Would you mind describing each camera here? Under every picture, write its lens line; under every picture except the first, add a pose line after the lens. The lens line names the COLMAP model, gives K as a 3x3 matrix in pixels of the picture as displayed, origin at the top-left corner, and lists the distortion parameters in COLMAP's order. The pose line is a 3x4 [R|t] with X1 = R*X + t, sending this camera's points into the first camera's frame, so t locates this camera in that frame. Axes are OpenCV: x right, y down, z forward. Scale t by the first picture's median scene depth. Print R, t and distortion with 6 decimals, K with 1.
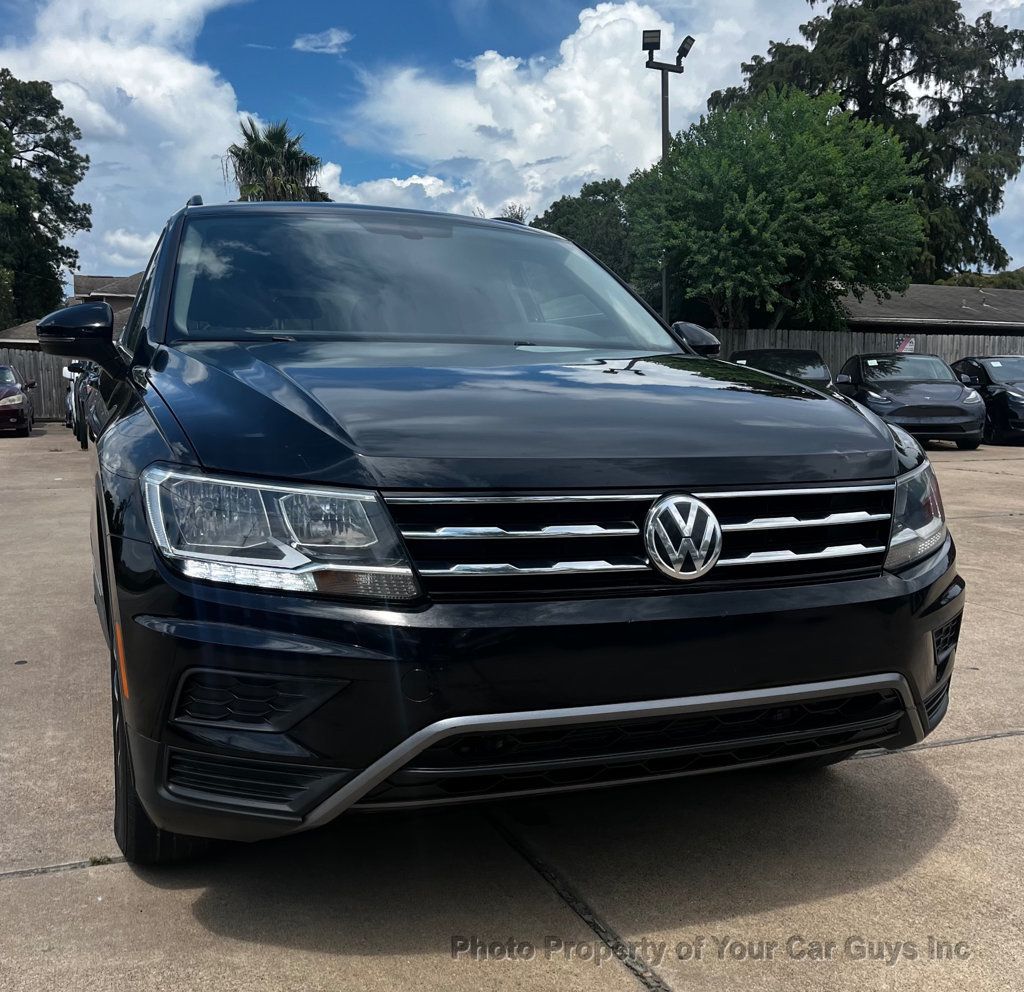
lens RADIAL K [[1165.4, 0, 505.6], [0, 1165.4, 492.3], [0, 0, 1]] dist [0.035743, 0.000000]
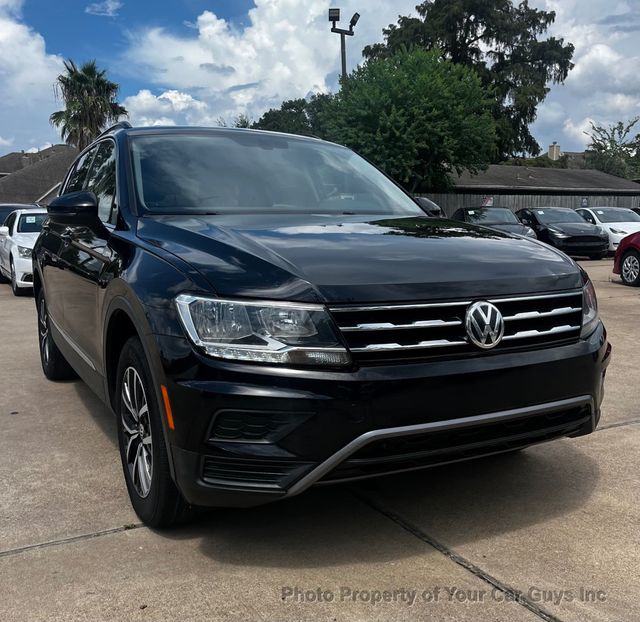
lens RADIAL K [[728.4, 0, 317.0], [0, 728.4, 310.8], [0, 0, 1]] dist [0.035743, 0.000000]
pose [[0.991938, -0.030155, 0.123087, -0.195550], [0.027207, 0.999303, 0.025561, -0.015124], [-0.123772, -0.022006, 0.992067, -0.067698]]
